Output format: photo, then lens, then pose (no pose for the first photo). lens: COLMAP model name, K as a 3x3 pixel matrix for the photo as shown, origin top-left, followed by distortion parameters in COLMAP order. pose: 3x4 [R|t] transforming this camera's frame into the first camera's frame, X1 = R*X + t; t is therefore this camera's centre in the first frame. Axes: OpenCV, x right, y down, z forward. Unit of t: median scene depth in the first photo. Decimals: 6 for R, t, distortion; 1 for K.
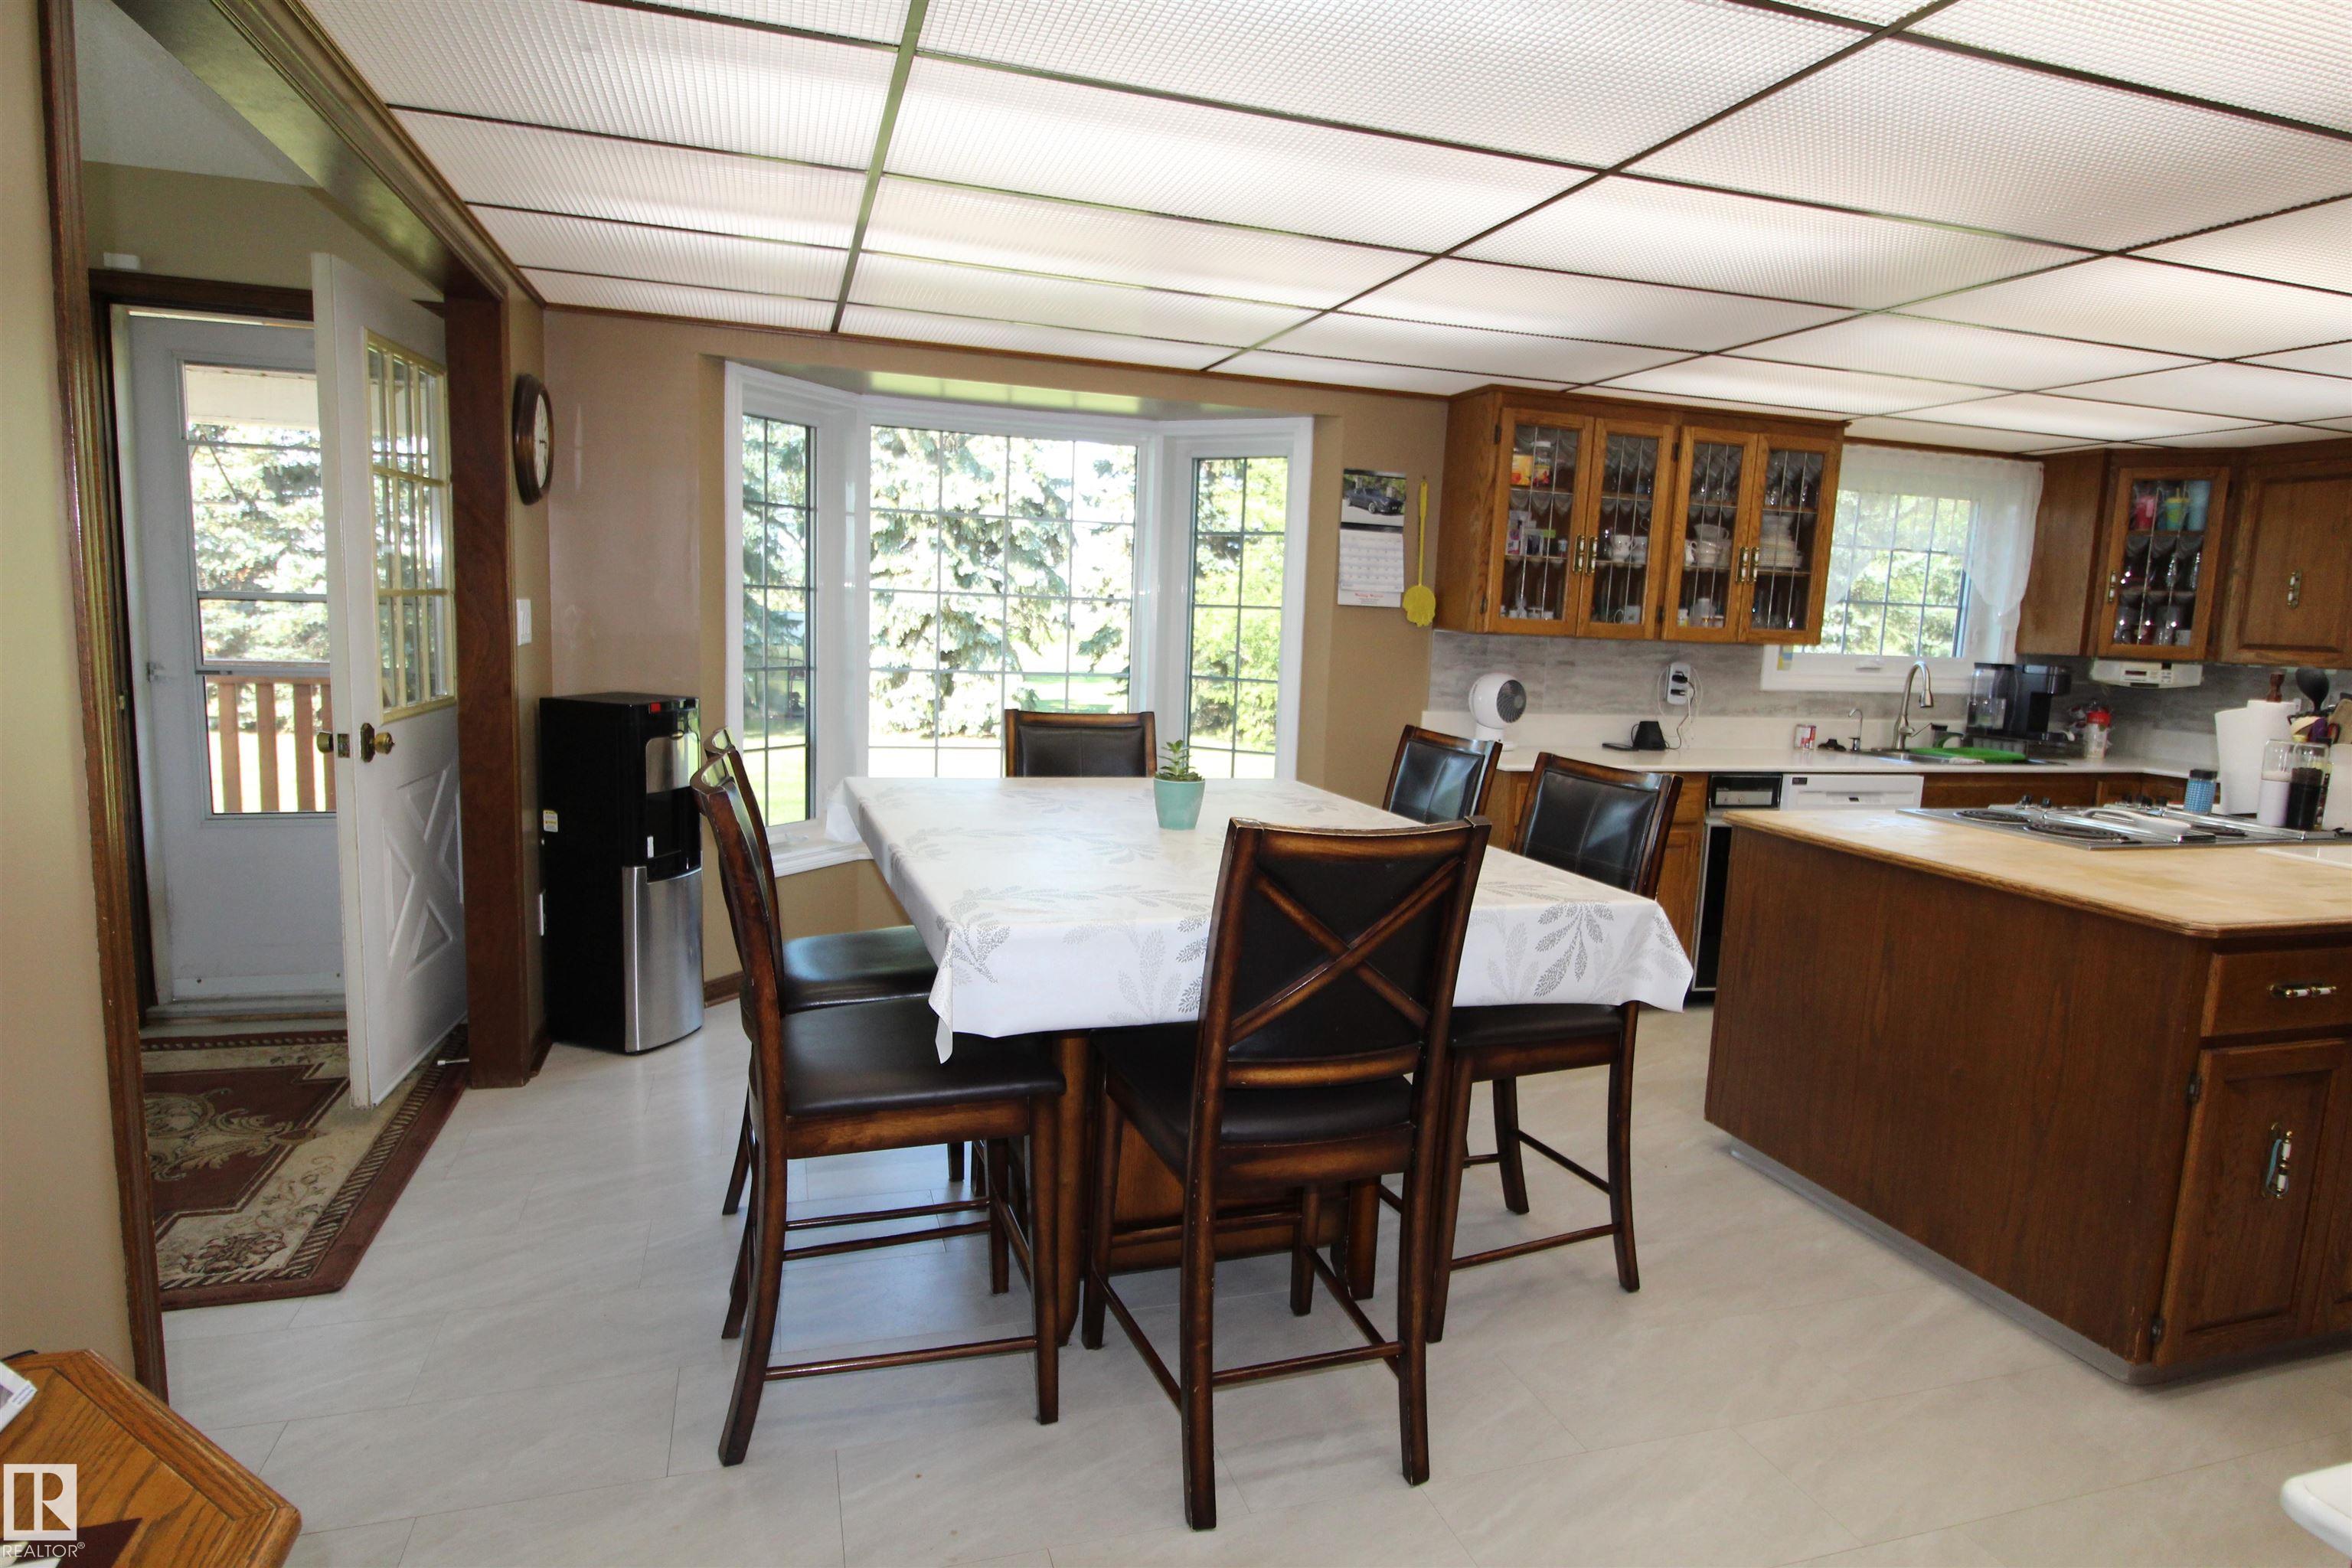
lens RADIAL K [[1304.3, 0, 1182.7], [0, 1304.3, 777.9], [0, 0, 1]] dist [0.010175, -0.014484]
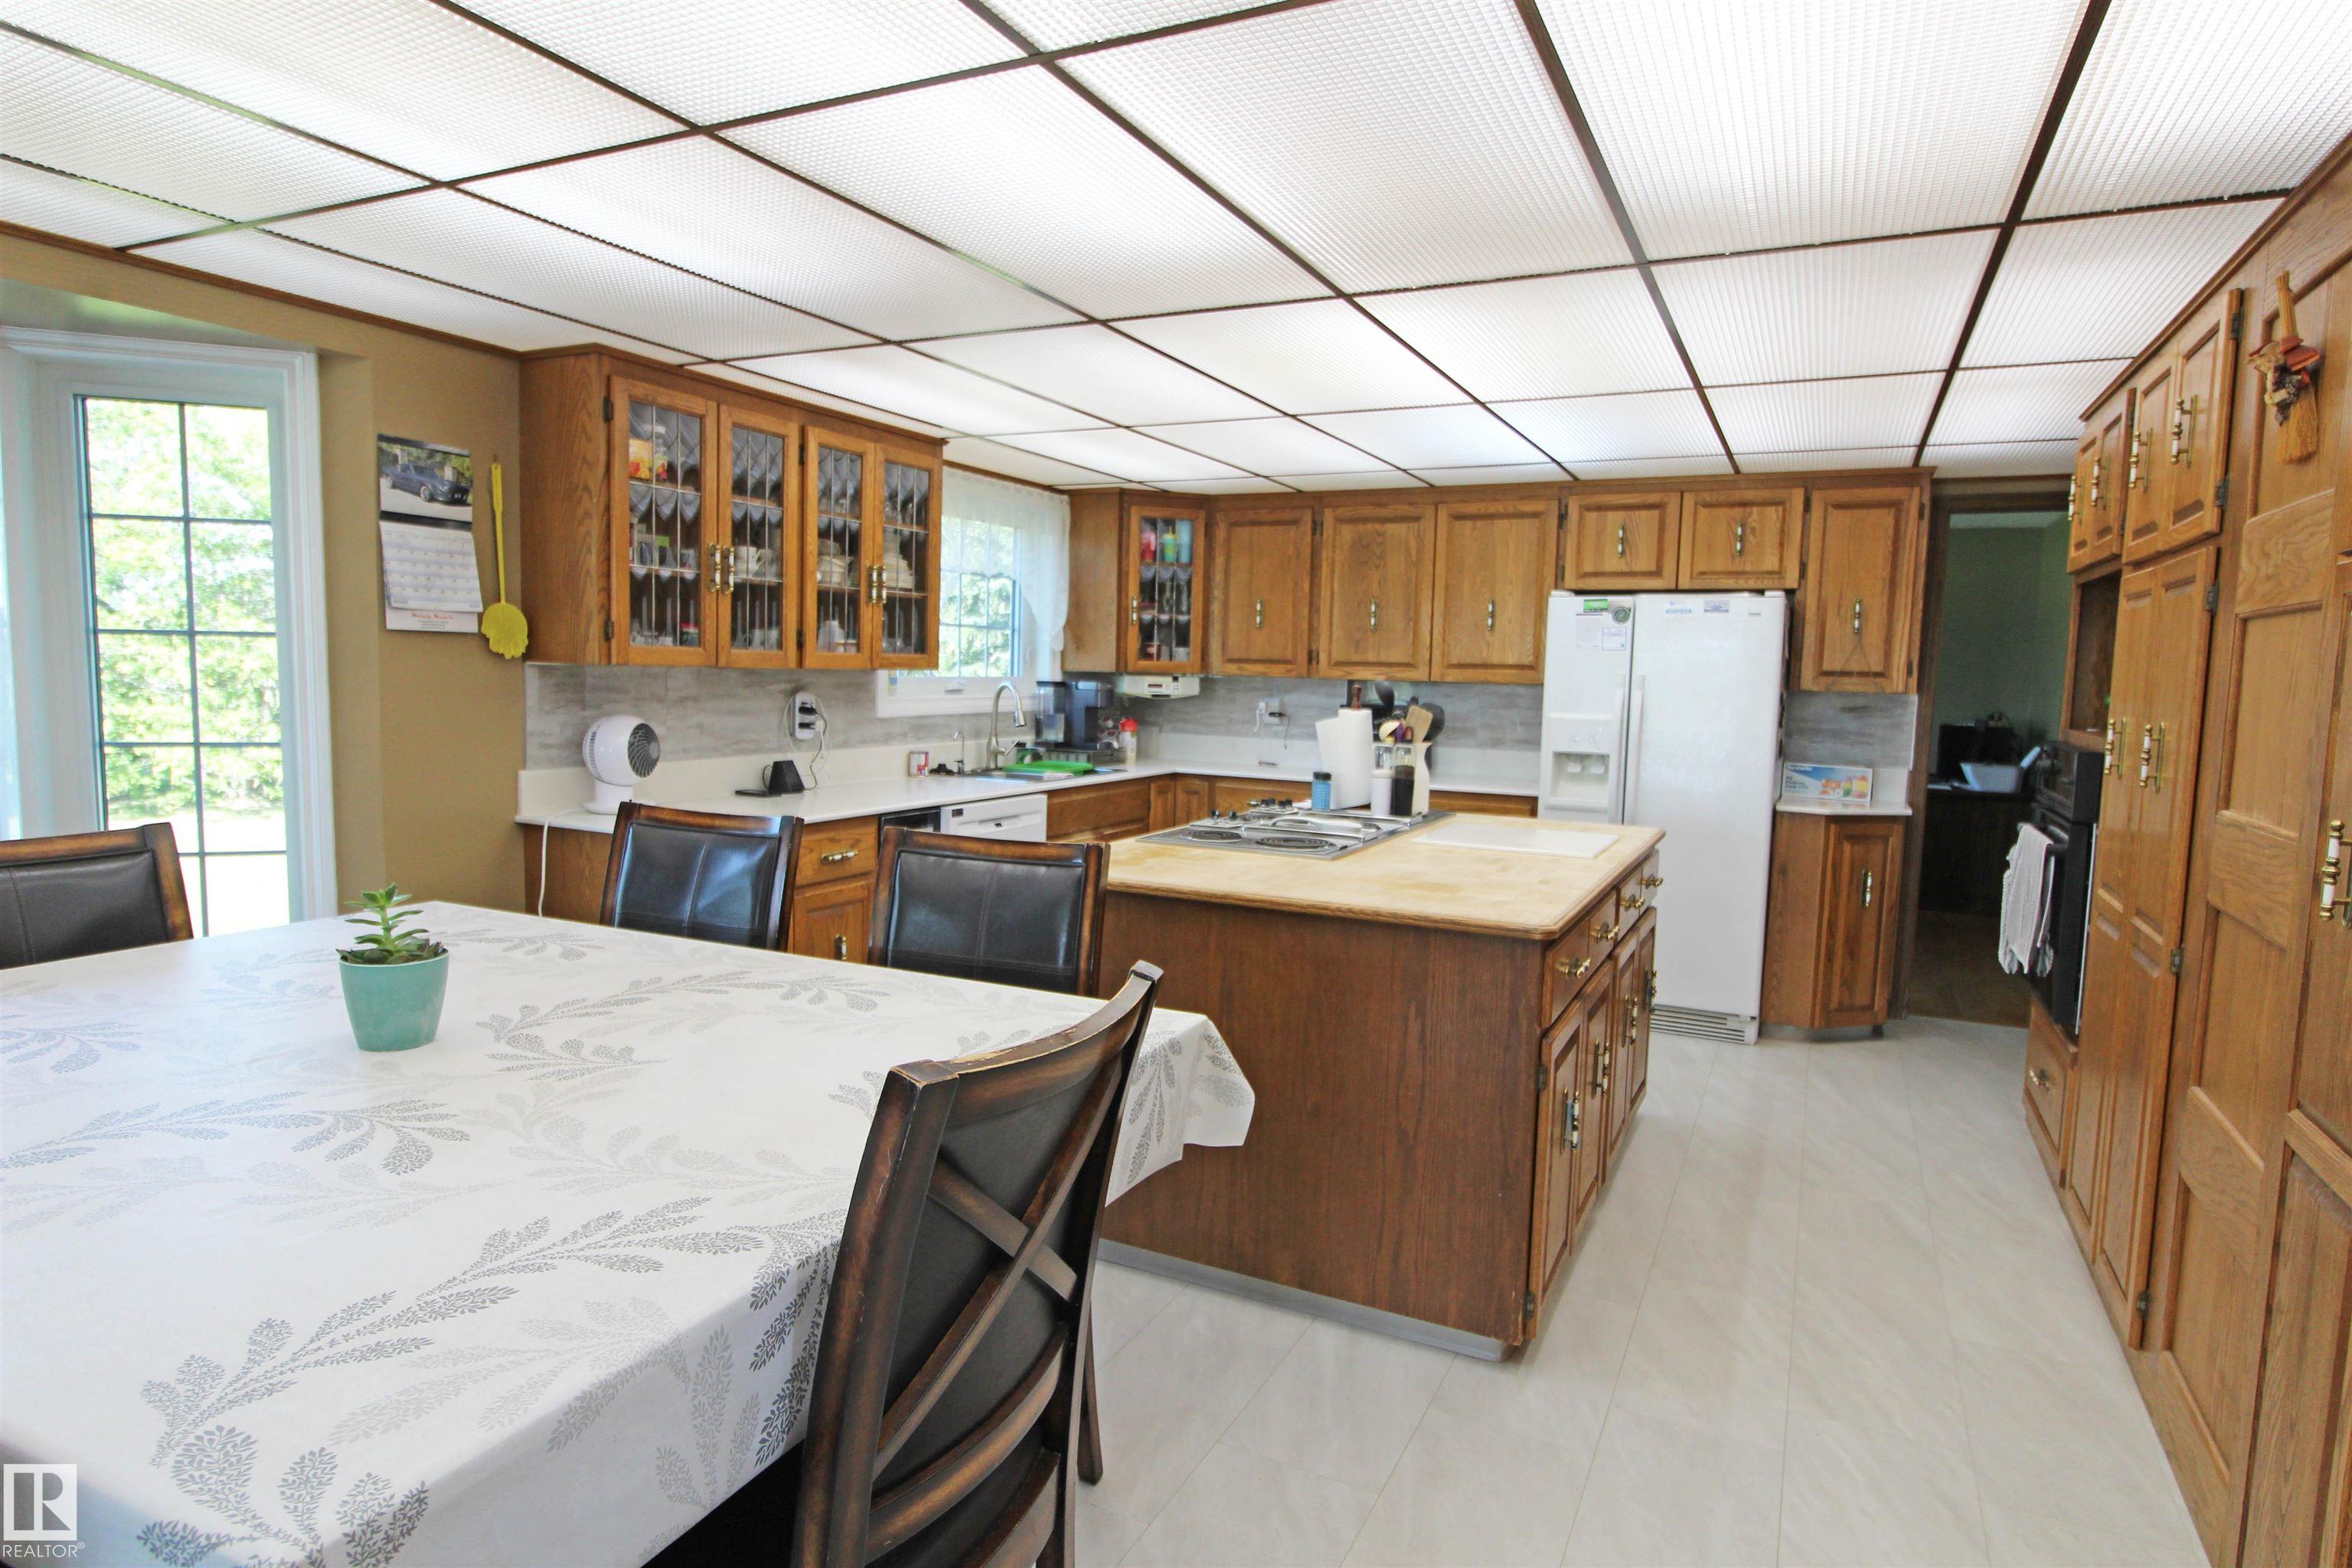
lens RADIAL K [[1304.3, 0, 1178.1], [0, 1304.3, 779.7], [0, 0, 1]] dist [0.010175, -0.014484]
pose [[0.693982, -0.086420, 0.714787, -0.113327], [0.094772, 0.995097, 0.028296, -0.040345], [-0.713728, 0.048105, 0.698769, 0.265655]]
